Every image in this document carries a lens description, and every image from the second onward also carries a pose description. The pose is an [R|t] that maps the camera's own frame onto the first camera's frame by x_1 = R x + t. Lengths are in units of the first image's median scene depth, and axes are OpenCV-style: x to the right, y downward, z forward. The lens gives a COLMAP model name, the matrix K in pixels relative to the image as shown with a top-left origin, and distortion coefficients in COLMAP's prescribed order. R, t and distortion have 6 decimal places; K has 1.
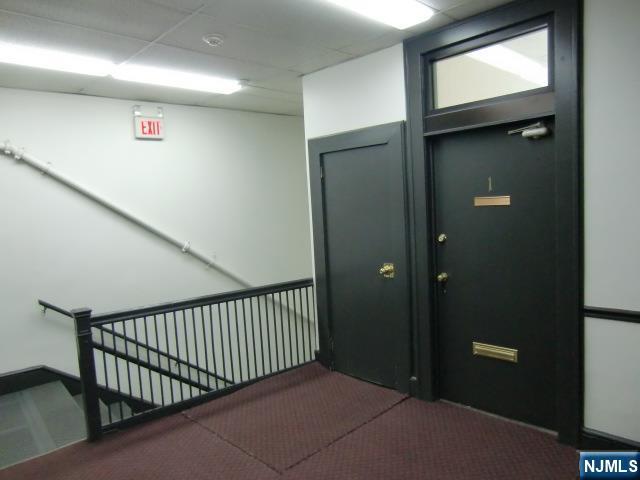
lens RADIAL K [[454.4, 0, 320.0], [0, 454.4, 240.0], [0, 0, 1]] dist [-0.130167, 0.145744]
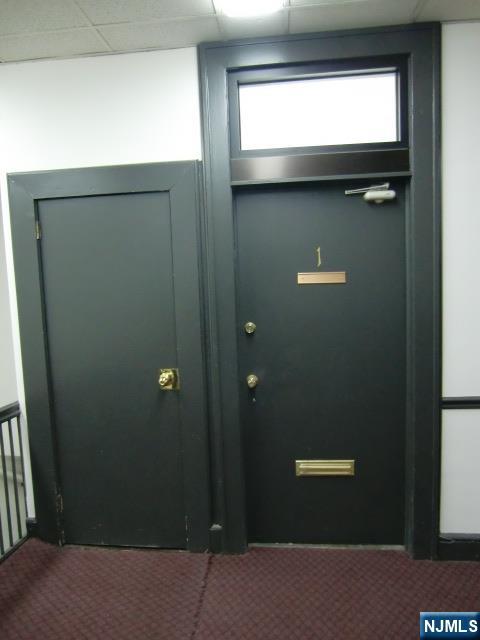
lens RADIAL K [[454.4, 0, 206.2], [0, 454.4, 311.9], [0, 0, 1]] dist [-0.130167, 0.145744]
pose [[0.771621, -0.031506, 0.635302, -0.254406], [0.046480, 0.998895, -0.006915, -0.029256], [-0.634382, 0.034864, 0.772233, 0.483934]]
